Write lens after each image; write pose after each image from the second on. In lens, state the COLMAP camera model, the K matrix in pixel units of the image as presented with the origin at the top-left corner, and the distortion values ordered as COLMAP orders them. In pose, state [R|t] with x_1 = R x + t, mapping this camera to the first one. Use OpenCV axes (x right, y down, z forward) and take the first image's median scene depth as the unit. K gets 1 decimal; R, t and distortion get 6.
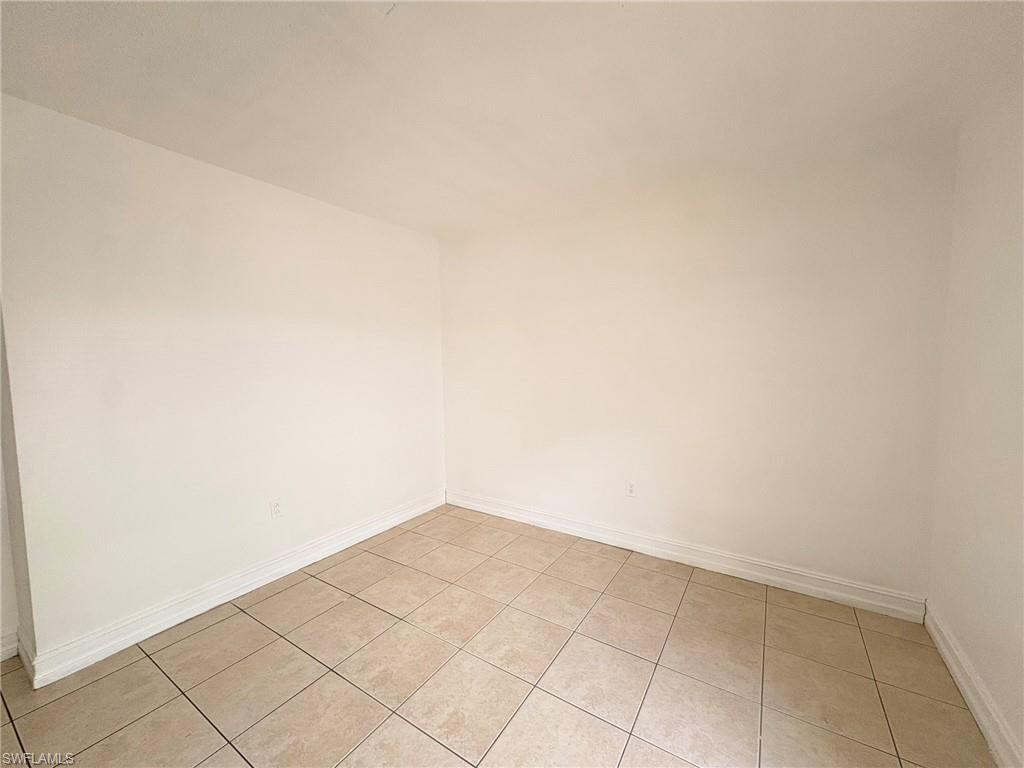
lens RADIAL K [[410.4, 0, 514.7], [0, 410.4, 384.2], [0, 0, 1]] dist [0.002467, 0.000341]
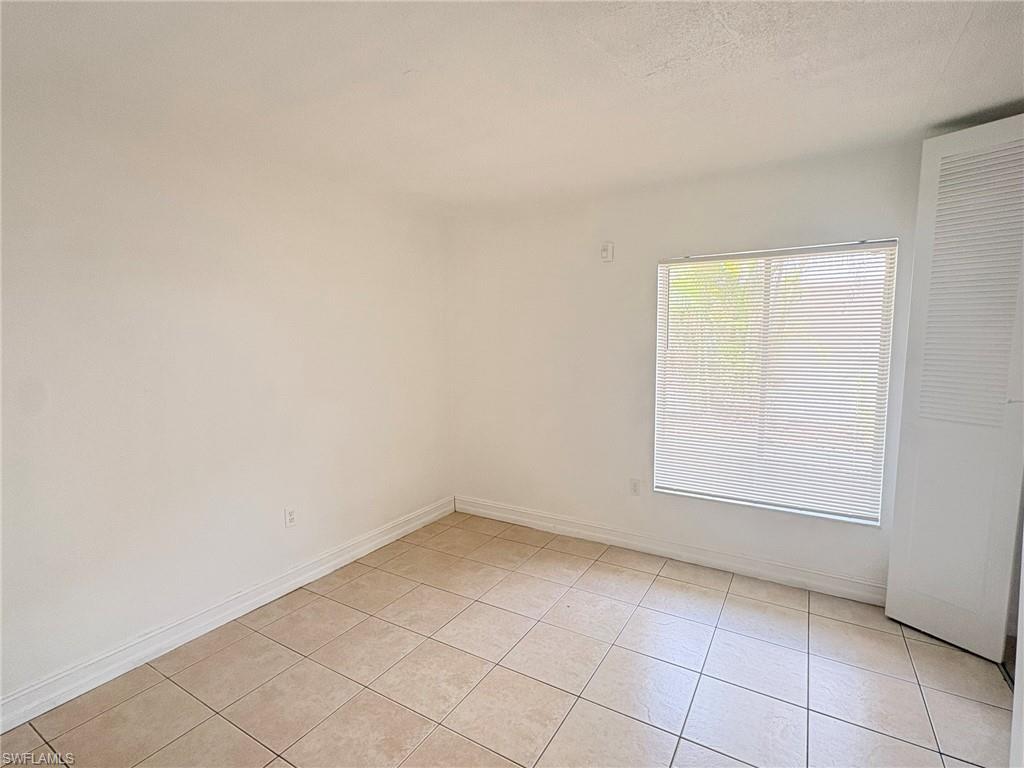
lens RADIAL K [[489.3, 0, 514.1], [0, 489.3, 384.0], [0, 0, 1]] dist [0.001362, 0.000232]
pose [[-0.022672, -0.087576, 0.995900, -0.882611], [0.082649, 0.992582, 0.089165, -0.082850], [-0.996321, 0.084332, -0.015266, 0.687471]]
